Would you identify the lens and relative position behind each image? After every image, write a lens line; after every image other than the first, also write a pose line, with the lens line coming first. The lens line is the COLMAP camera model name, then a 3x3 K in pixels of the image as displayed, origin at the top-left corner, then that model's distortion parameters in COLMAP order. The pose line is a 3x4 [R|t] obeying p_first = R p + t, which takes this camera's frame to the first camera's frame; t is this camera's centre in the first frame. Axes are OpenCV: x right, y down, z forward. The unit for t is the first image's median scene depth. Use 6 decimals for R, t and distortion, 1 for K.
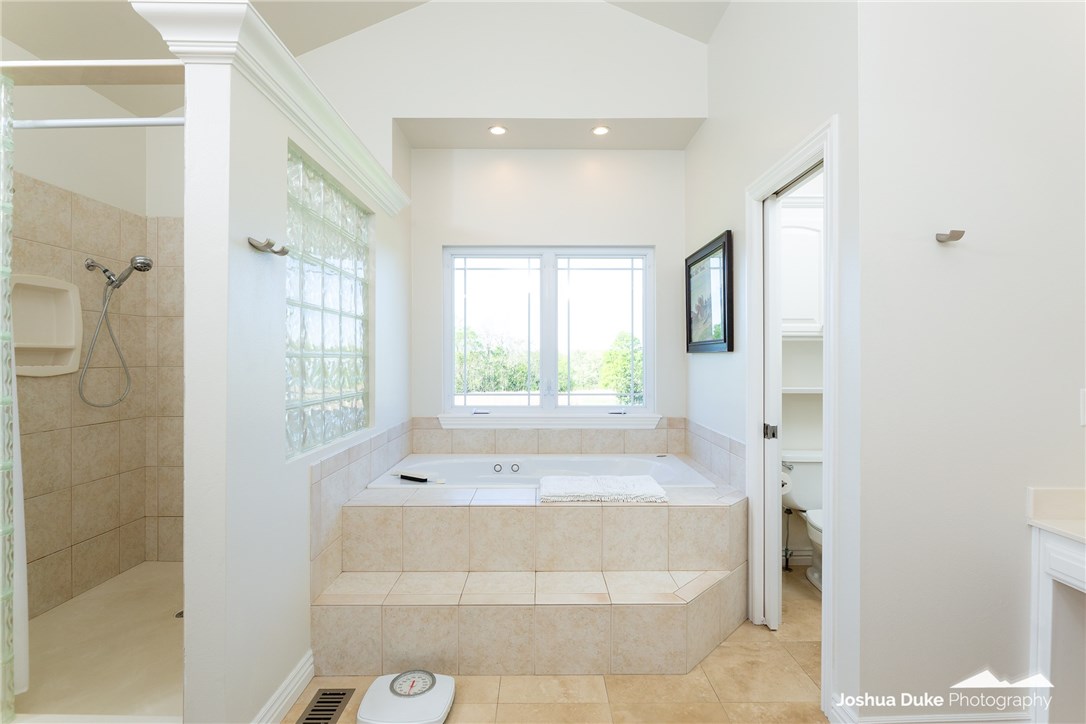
lens RADIAL K [[524.9, 0, 542.3], [0, 524.9, 360.9], [0, 0, 1]] dist [-0.005765, -0.000237]
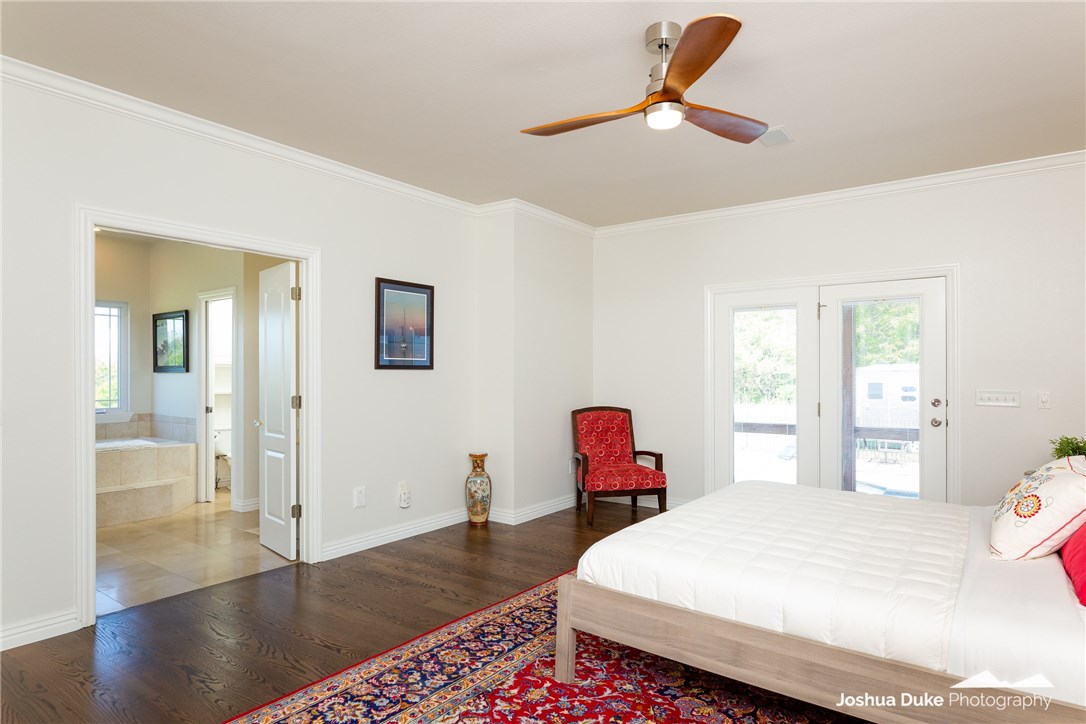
lens RADIAL K [[621.8, 0, 542.3], [0, 621.8, 369.7], [0, 0, 1]] dist [-0.007838, -0.001194]
pose [[0.599492, 0.009855, 0.800320, -0.571465], [0.005780, 0.999845, -0.016641, 0.015634], [-0.800360, 0.014602, 0.599342, -1.180313]]
